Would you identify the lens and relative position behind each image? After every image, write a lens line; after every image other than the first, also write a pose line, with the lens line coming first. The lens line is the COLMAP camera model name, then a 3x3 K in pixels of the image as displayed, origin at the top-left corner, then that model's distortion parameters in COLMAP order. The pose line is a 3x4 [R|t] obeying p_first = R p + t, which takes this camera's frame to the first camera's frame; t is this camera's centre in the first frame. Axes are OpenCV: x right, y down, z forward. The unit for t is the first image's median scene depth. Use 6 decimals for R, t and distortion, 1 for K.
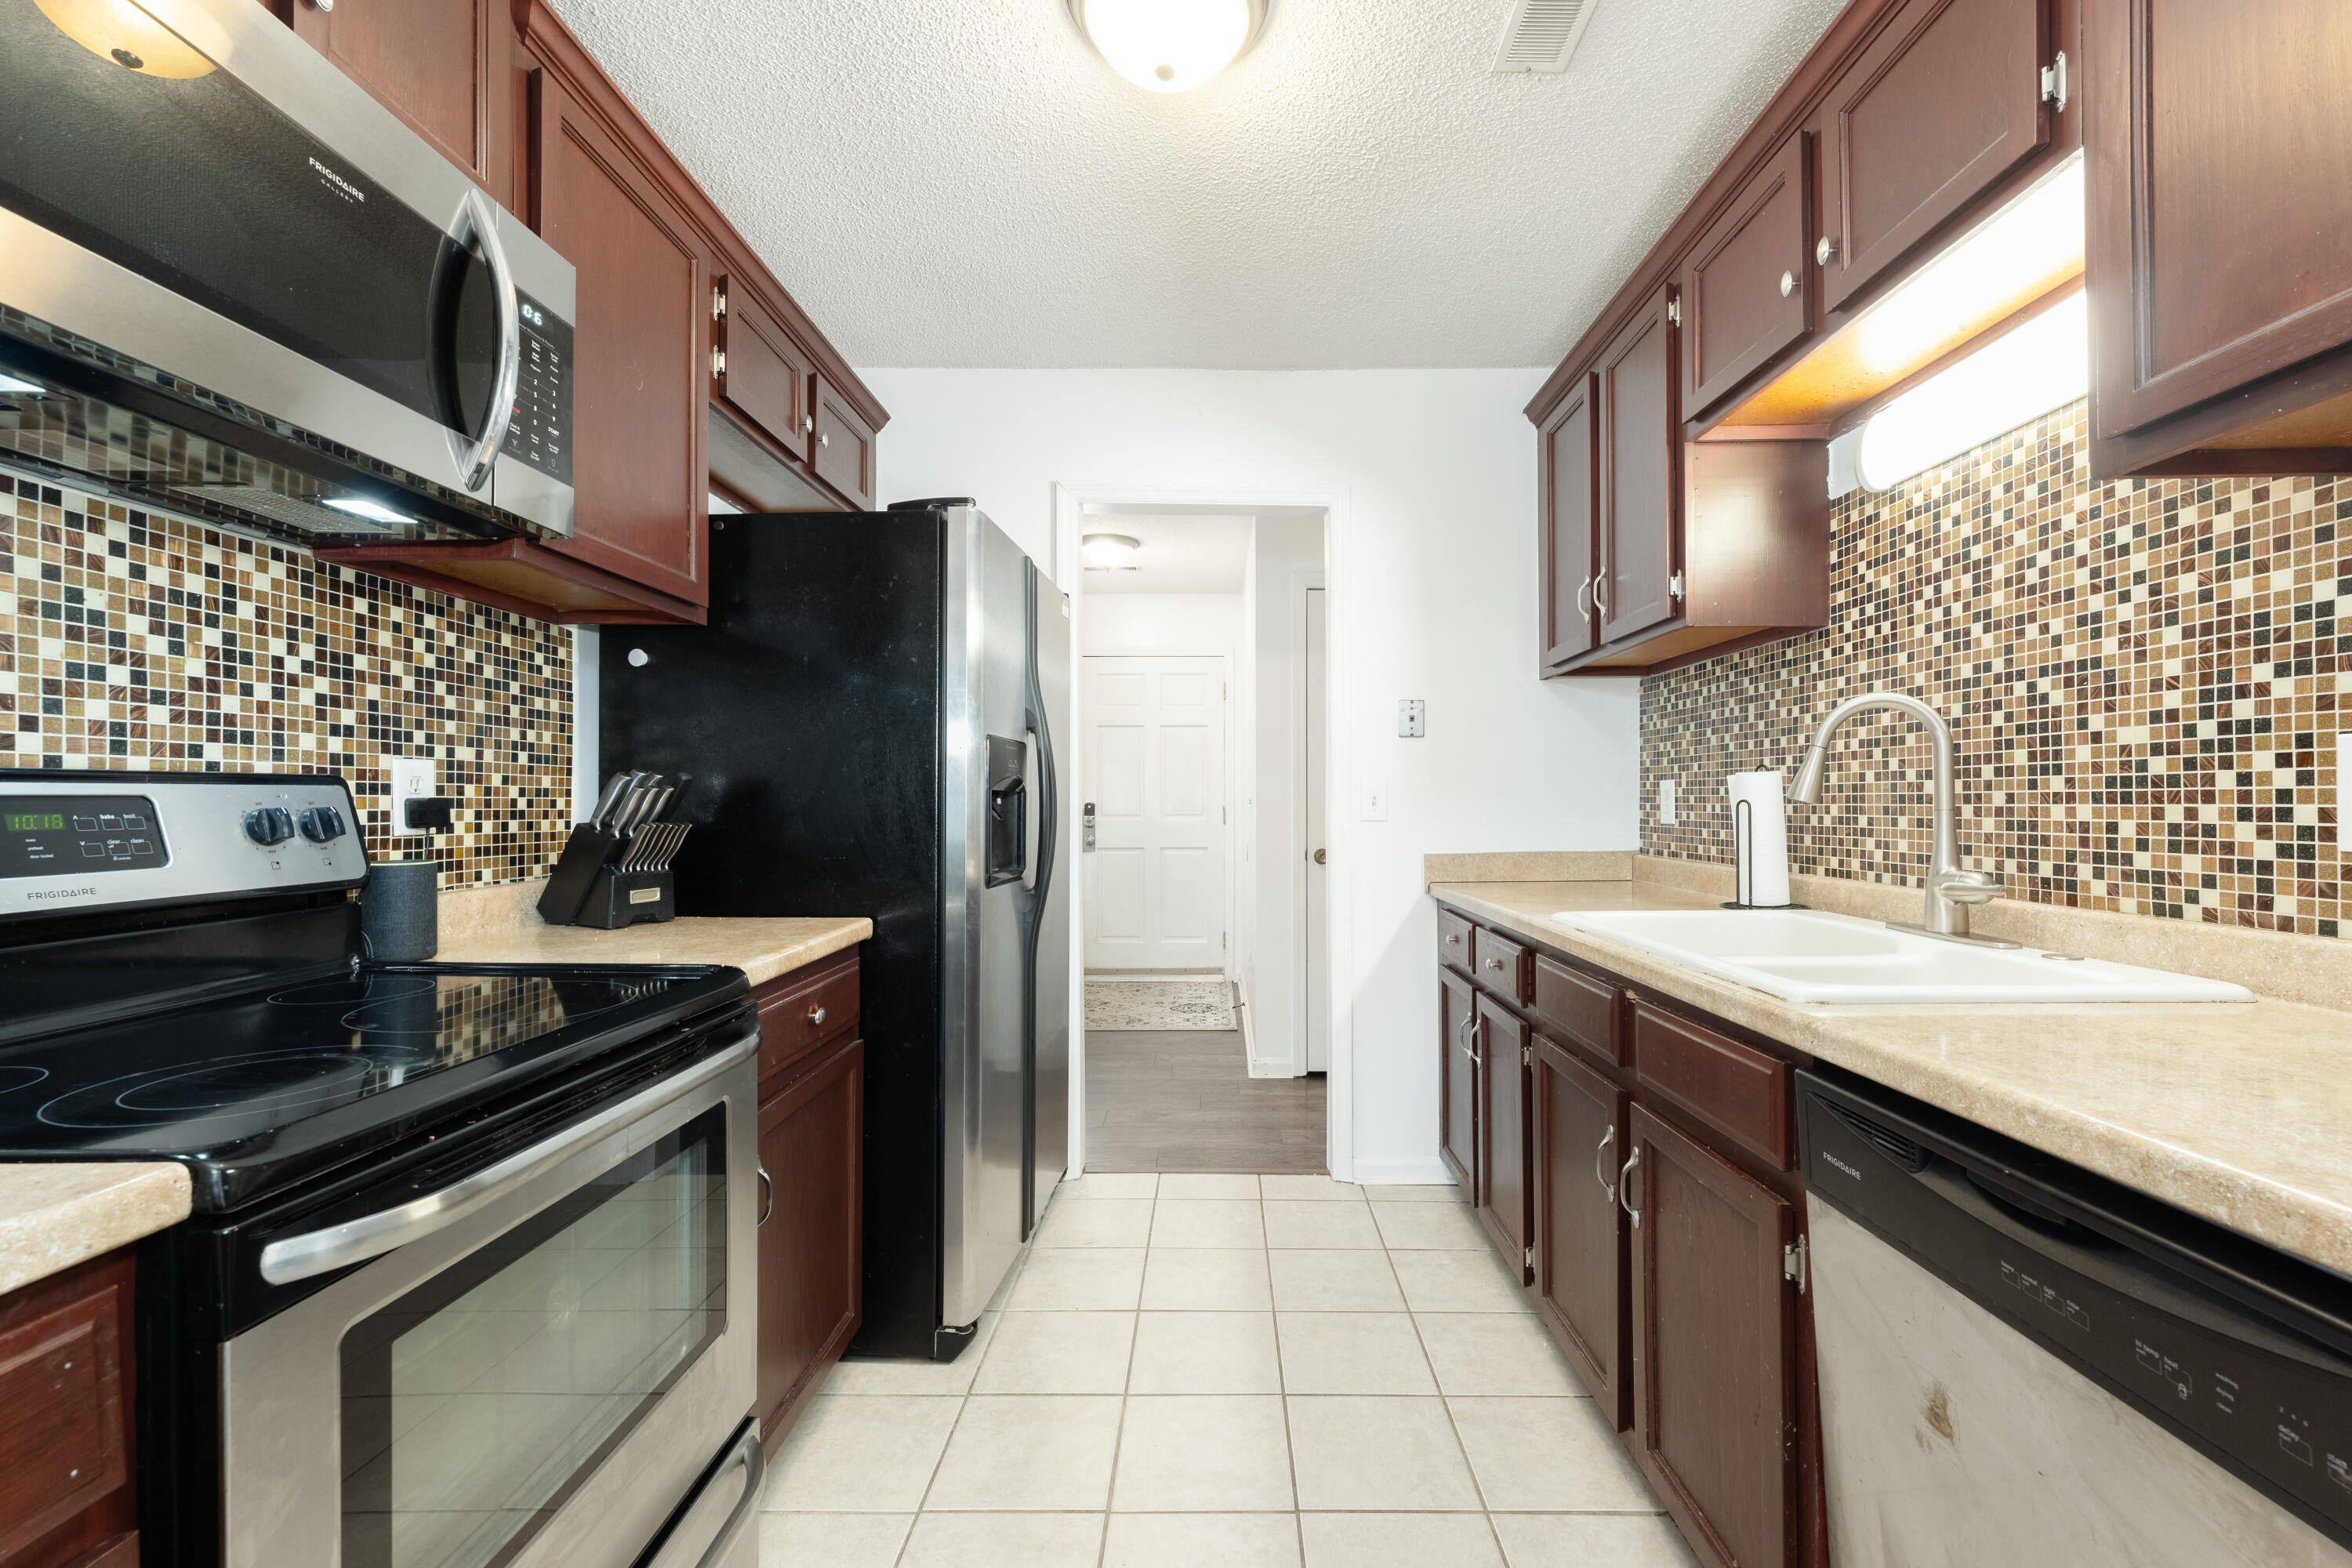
lens RADIAL K [[948.1, 0, 1176.0], [0, 948.1, 784.0], [0, 0, 1]] dist [-0.003126, 0.000014]
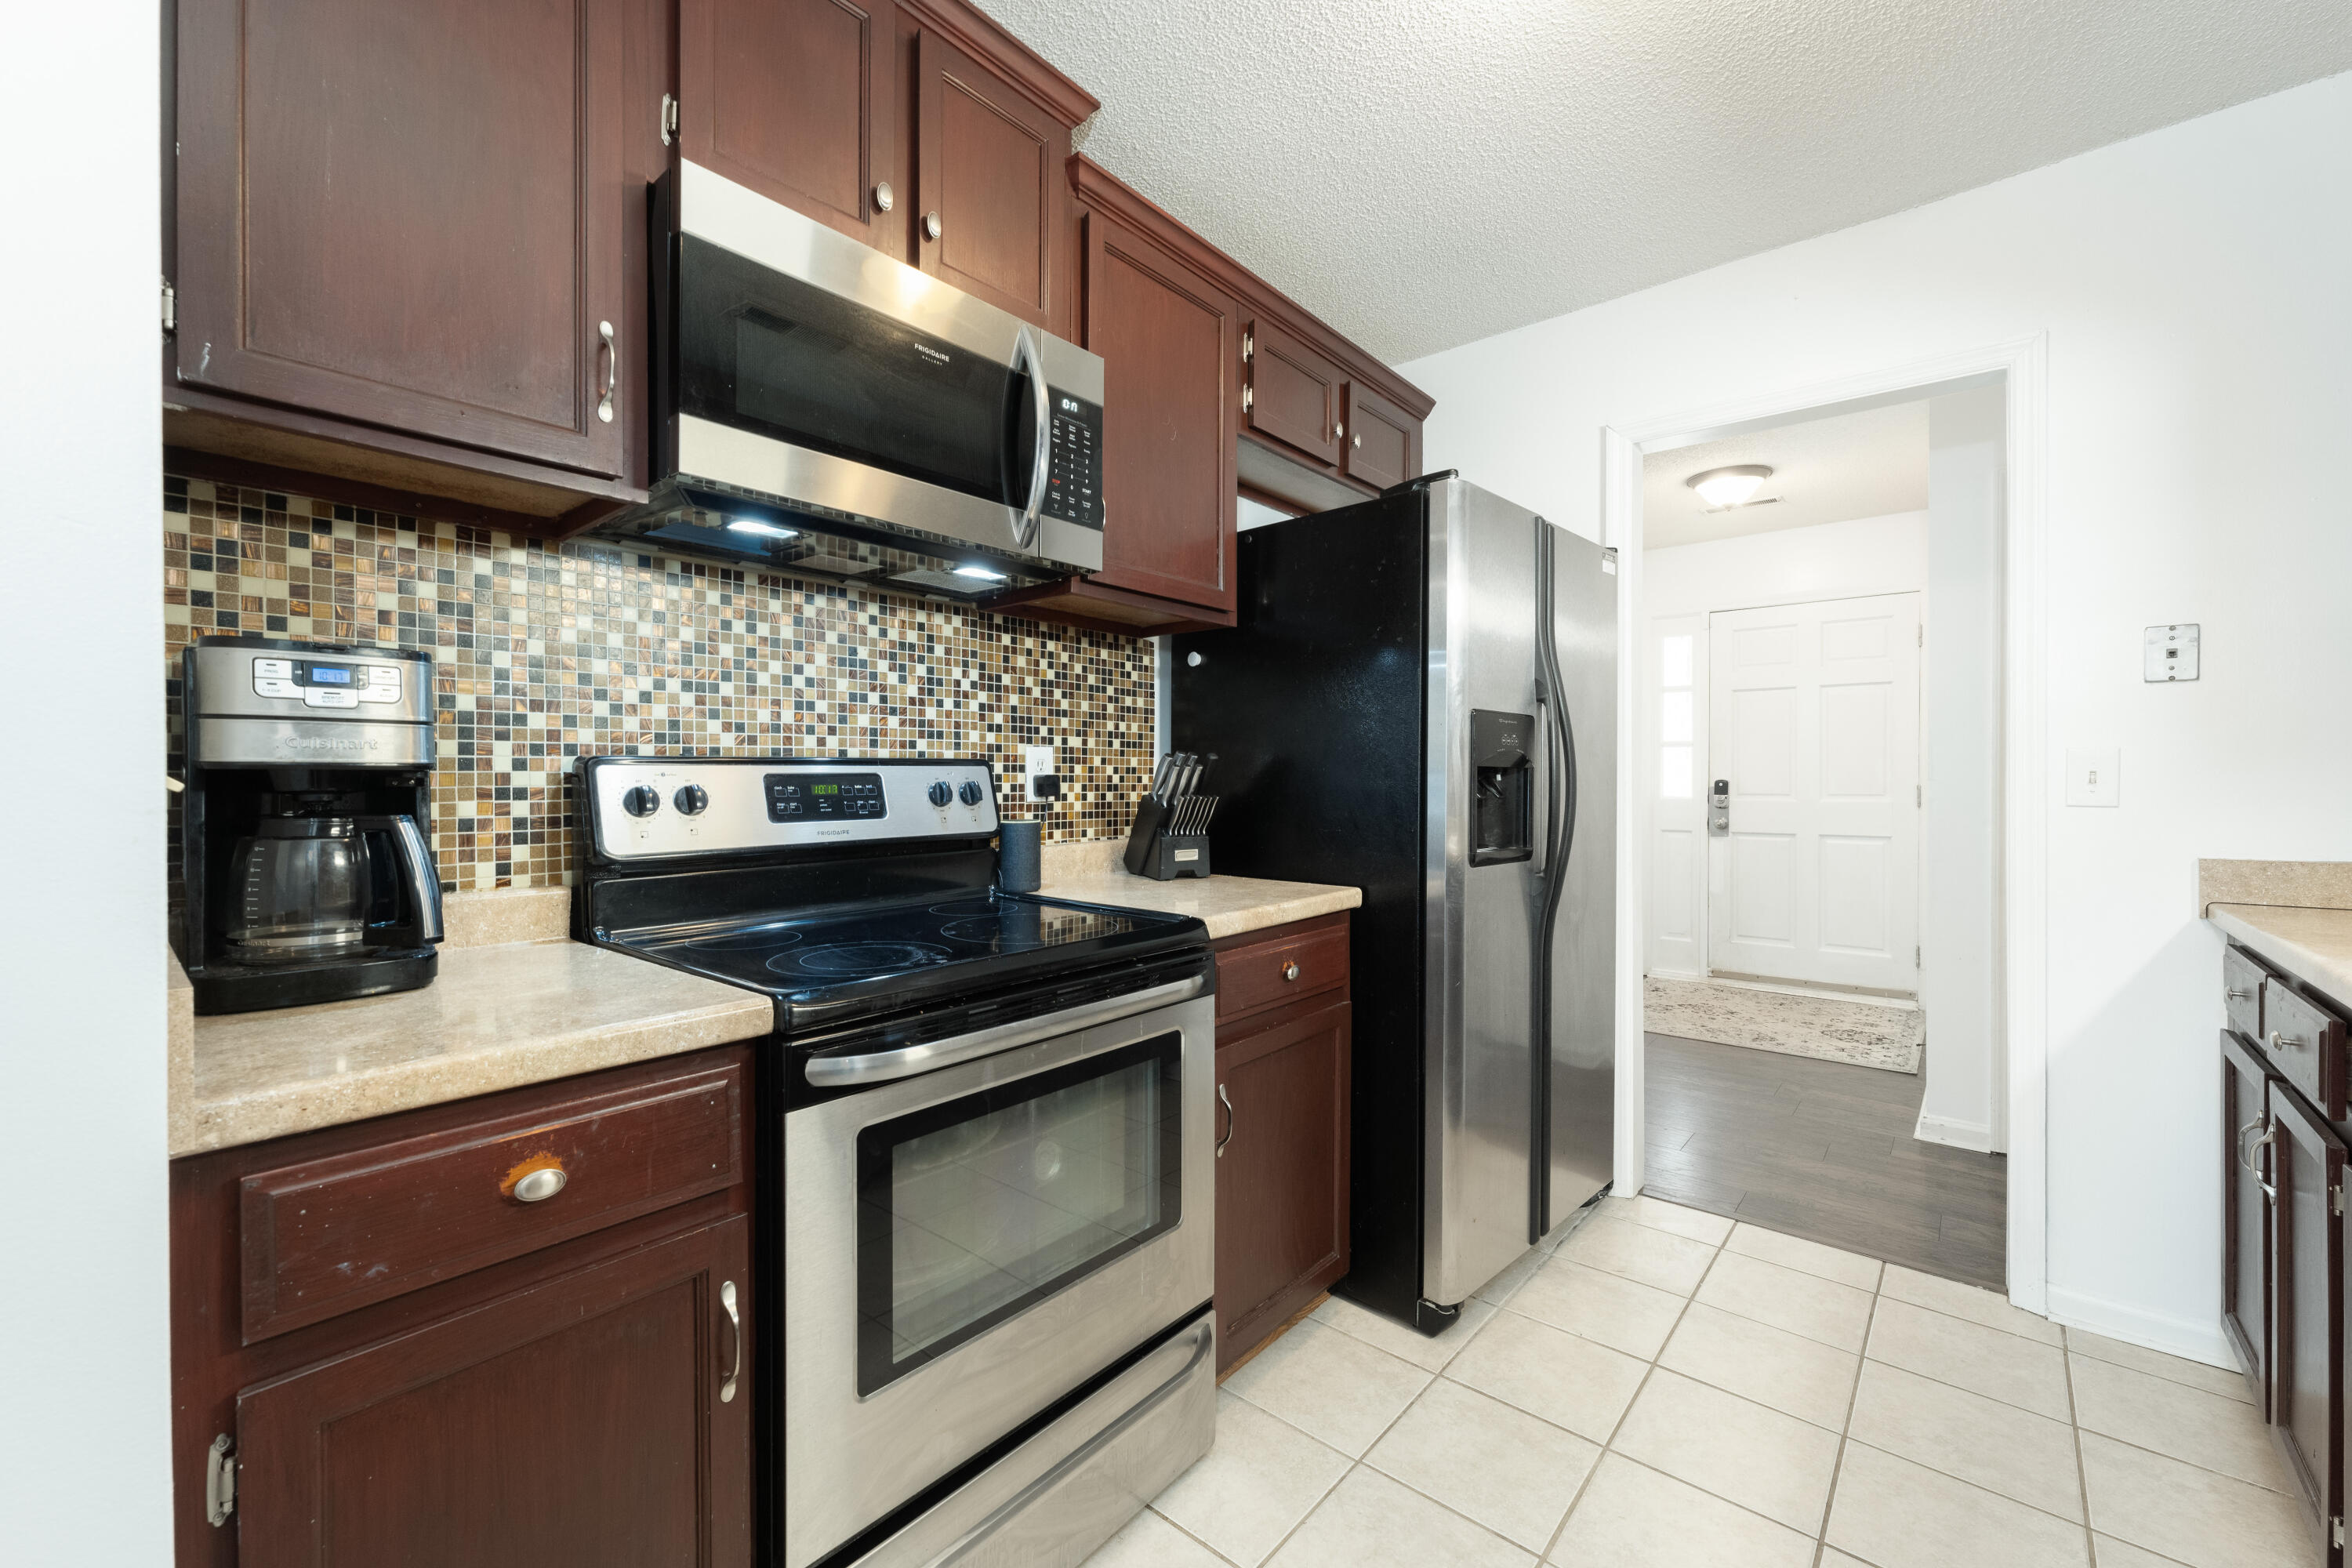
lens RADIAL K [[920.2, 0, 1161.0], [0, 920.2, 768.1], [0, 0, 1]] dist [0.000101, -0.000239]
pose [[0.767039, -0.006513, -0.641567, 0.184340], [0.010890, 0.999937, 0.002869, 0.002753], [0.641508, -0.009187, 0.767061, 0.079830]]
